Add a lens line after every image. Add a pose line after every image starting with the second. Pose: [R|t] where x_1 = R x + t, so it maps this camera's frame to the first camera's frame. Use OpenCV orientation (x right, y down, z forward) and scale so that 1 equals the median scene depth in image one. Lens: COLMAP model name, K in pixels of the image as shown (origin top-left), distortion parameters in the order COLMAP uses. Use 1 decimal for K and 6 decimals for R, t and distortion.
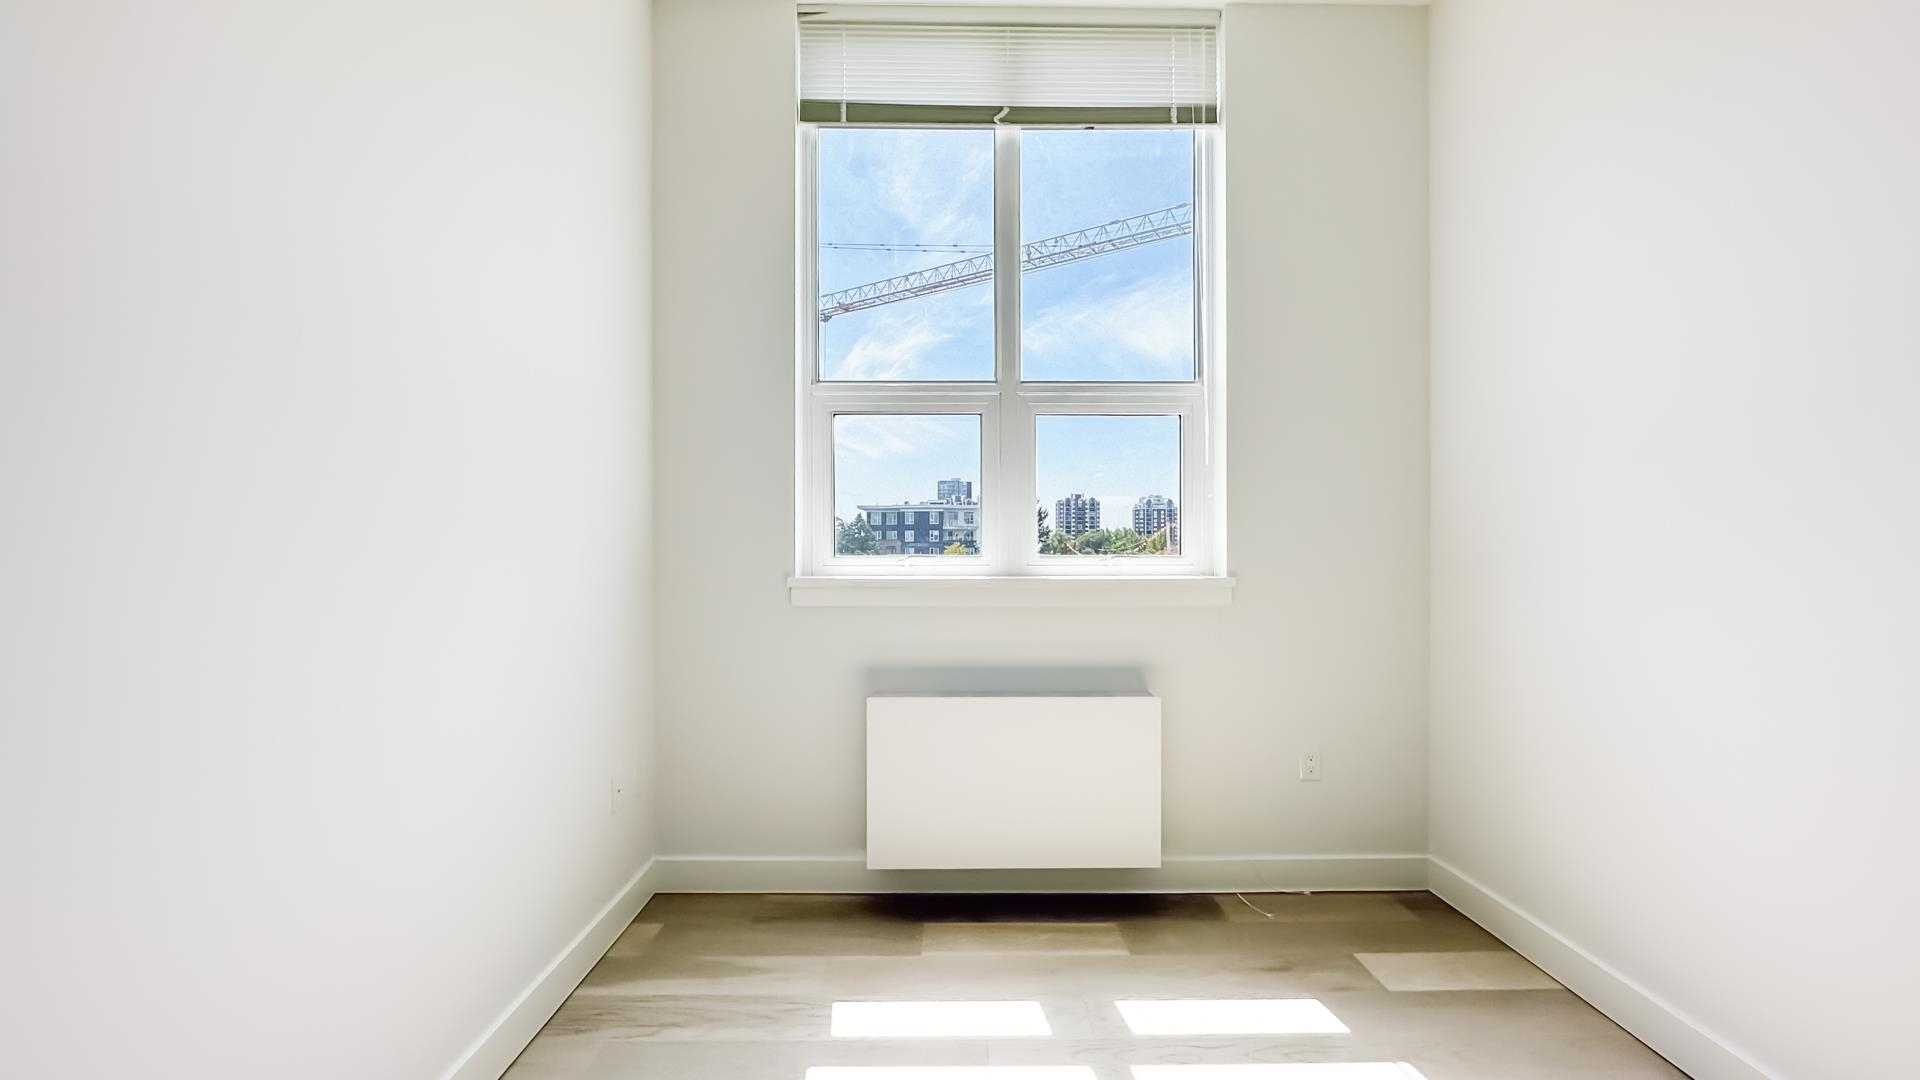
lens RADIAL K [[794.3, 0, 958.4], [0, 794.3, 540.7], [0, 0, 1]] dist [0.000781, 0.000203]
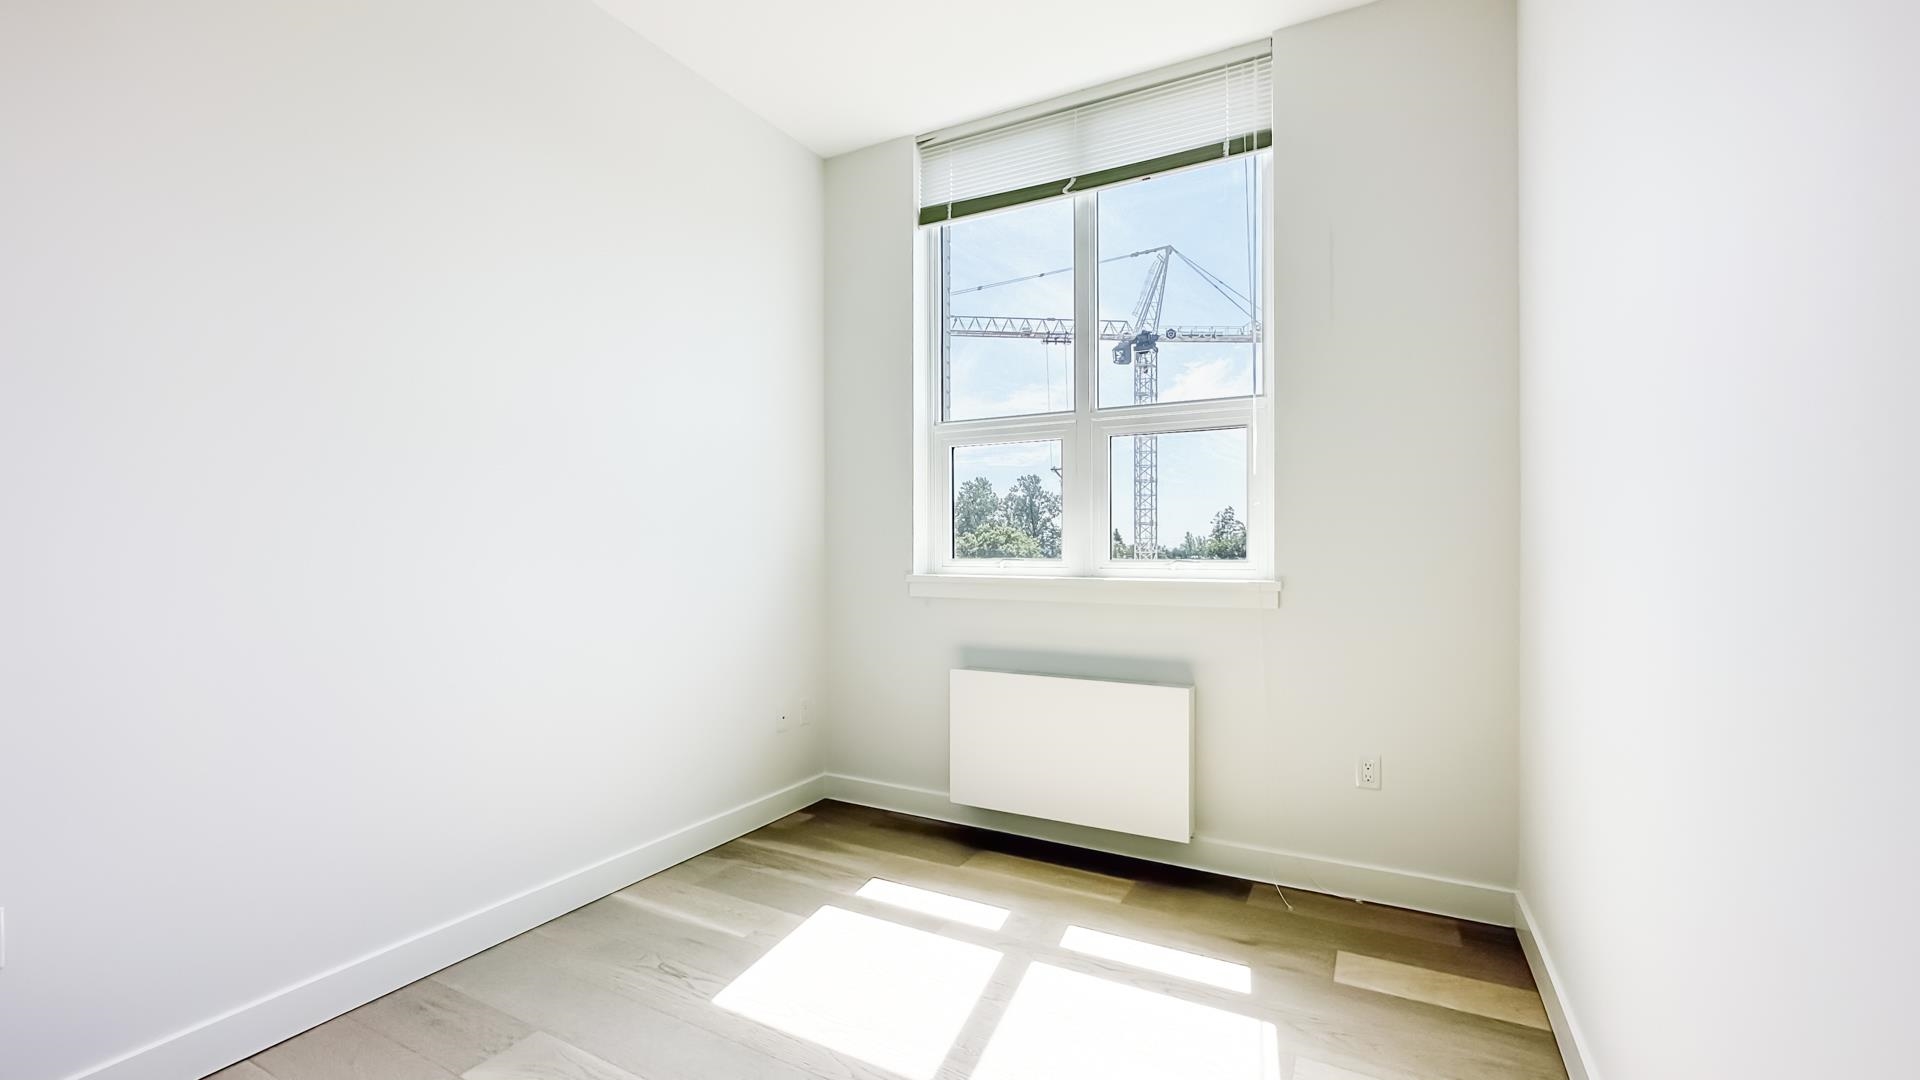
lens RADIAL K [[794.3, 0, 961.2], [0, 794.3, 545.1], [0, 0, 1]] dist [0.000781, 0.000203]
pose [[0.878620, -0.000170, -0.477521, 0.486036], [0.001168, 0.999998, 0.001792, -0.005025], [0.477520, -0.002132, 0.878618, -0.114731]]
